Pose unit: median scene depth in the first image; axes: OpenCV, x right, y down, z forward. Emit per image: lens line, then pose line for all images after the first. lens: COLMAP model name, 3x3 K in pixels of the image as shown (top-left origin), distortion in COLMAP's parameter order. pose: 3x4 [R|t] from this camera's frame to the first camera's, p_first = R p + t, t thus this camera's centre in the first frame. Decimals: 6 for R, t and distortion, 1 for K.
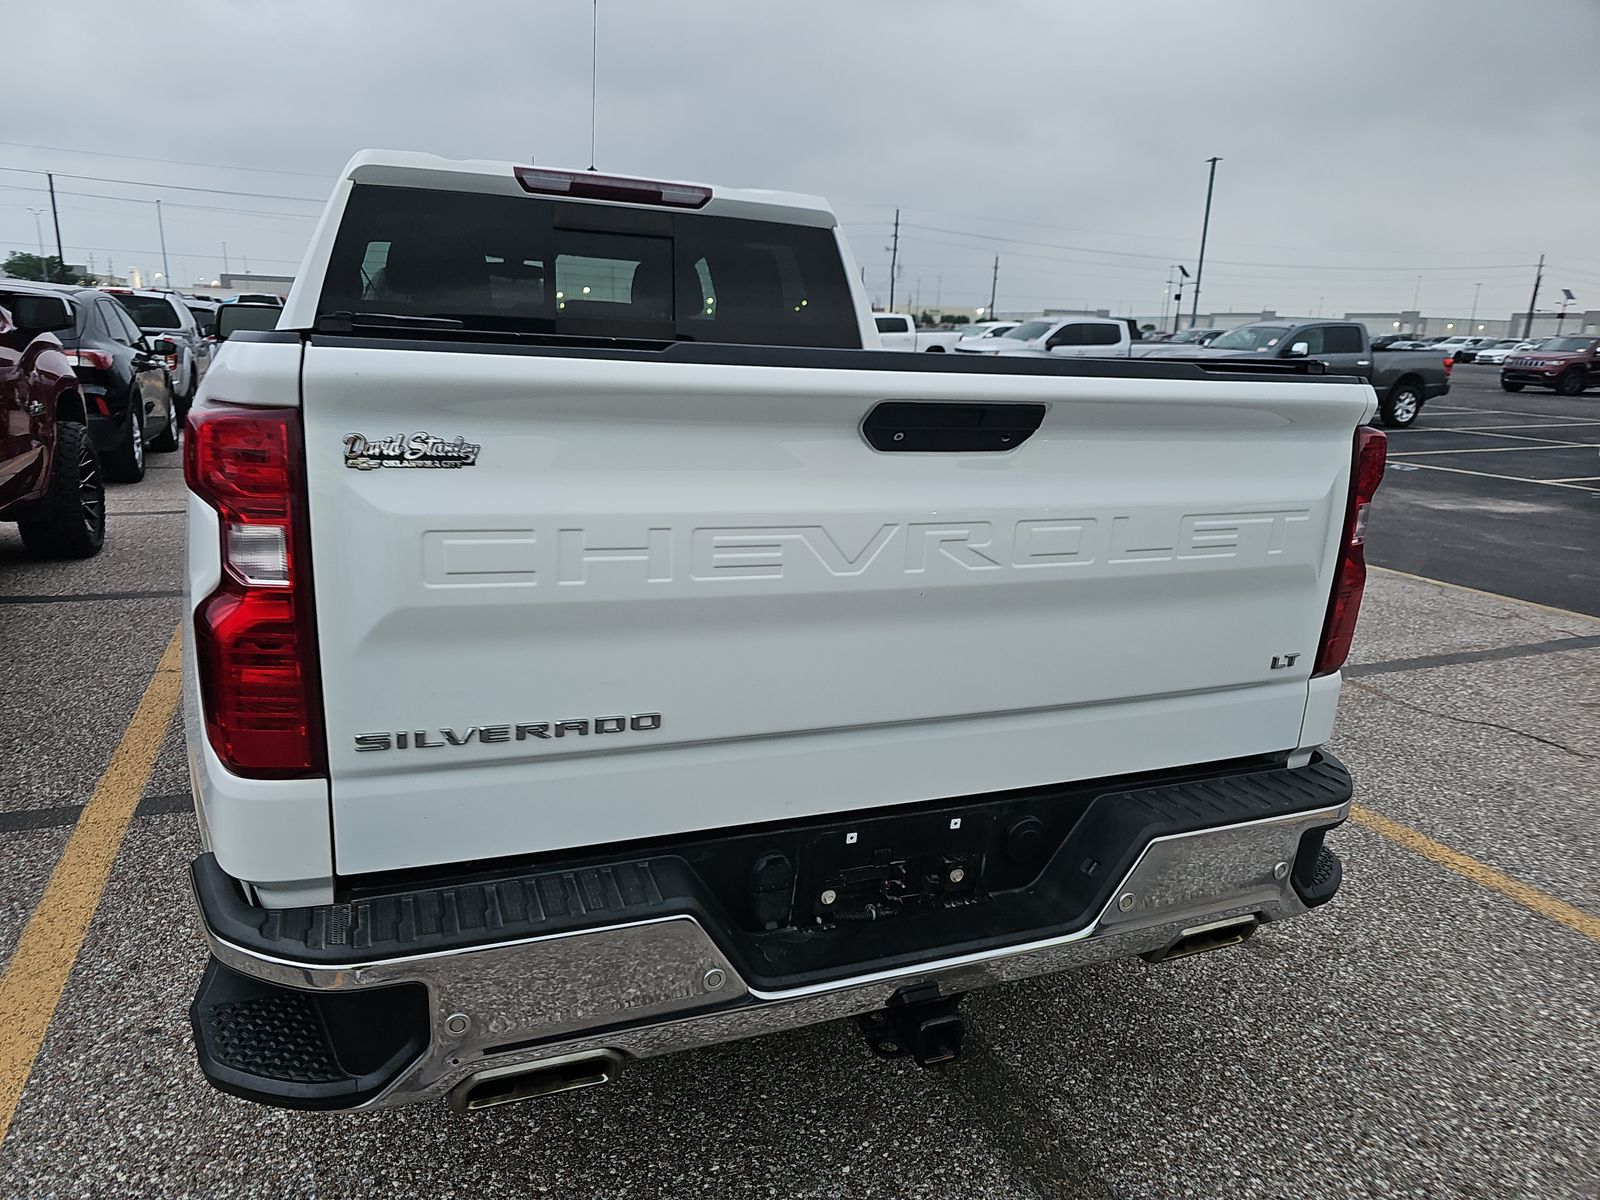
lens RADIAL K [[1067.4, 0, 758.5], [0, 1067.4, 618.7], [0, 0, 1]] dist [0.050374, -0.043847]
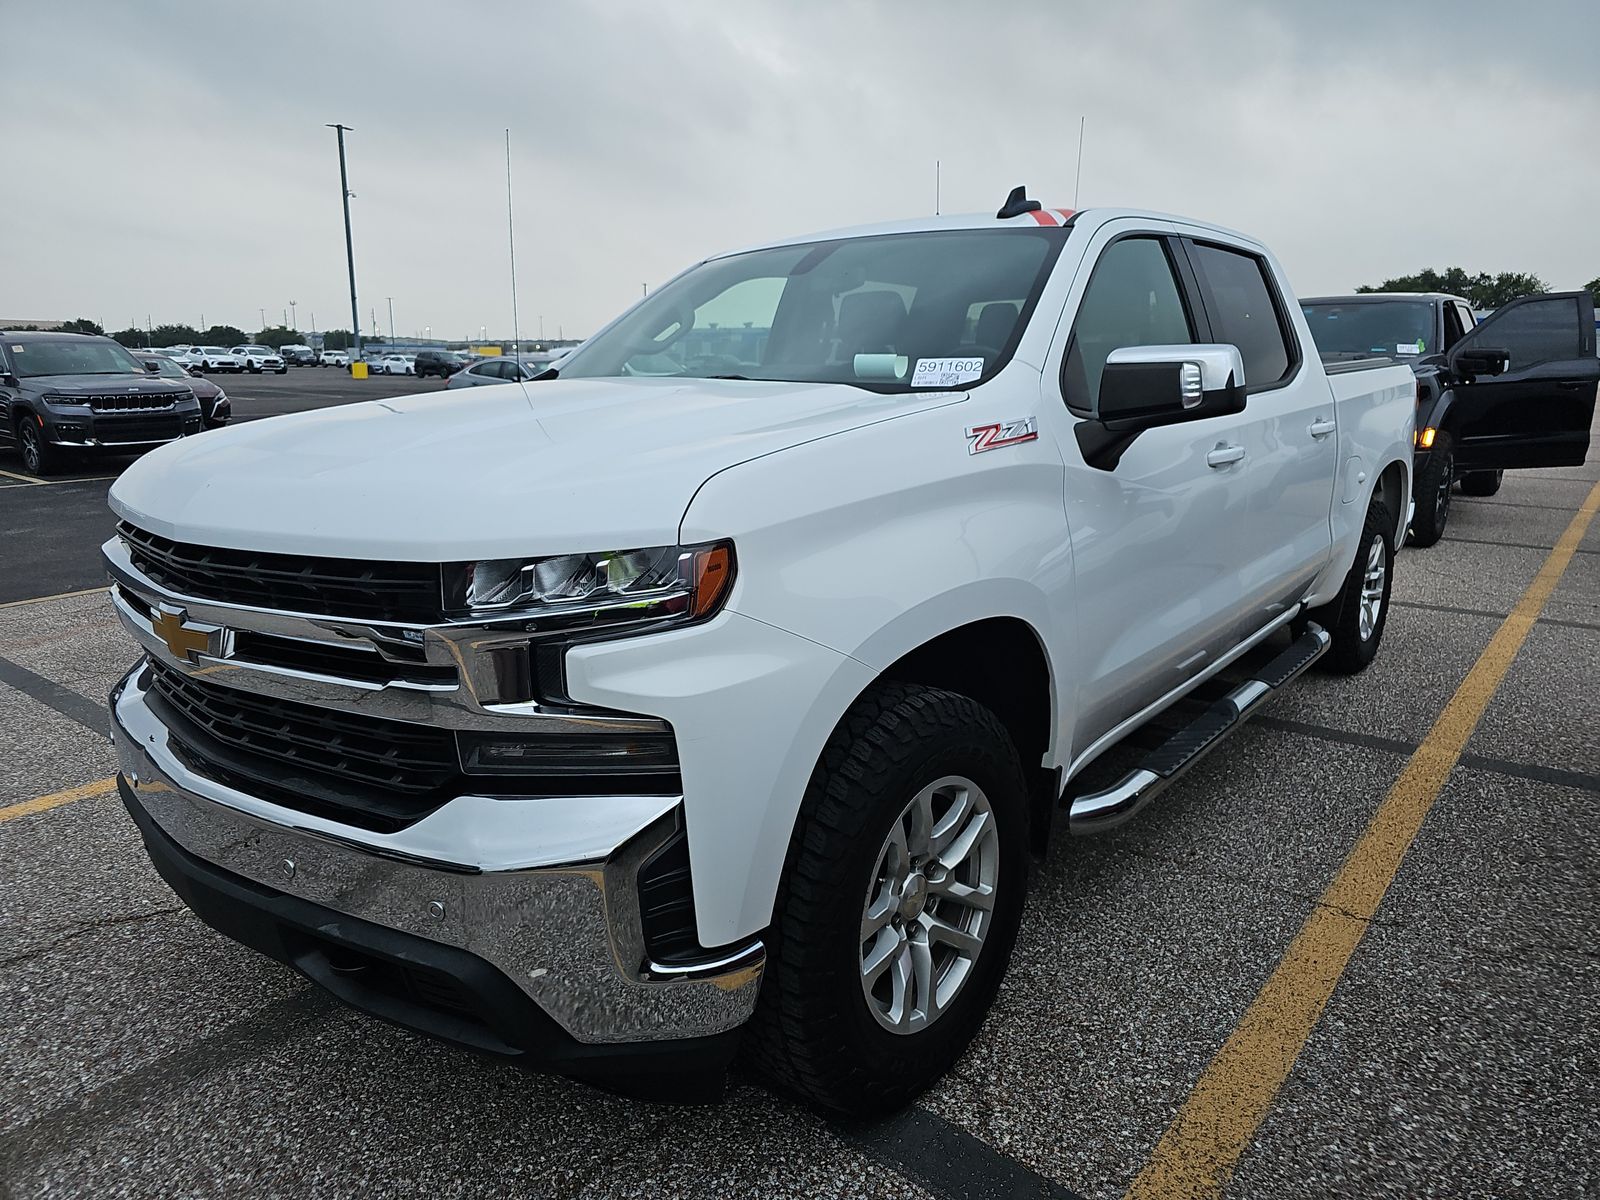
lens RADIAL K [[1067.4, 0, 758.5], [0, 1067.4, 618.7], [0, 0, 1]] dist [0.050374, -0.043847]
pose [[-0.480461, -0.226893, 0.847158, -1.353849], [0.211931, 0.907290, 0.363193, -0.661127], [-0.851024, 0.354039, -0.387832, 2.277024]]
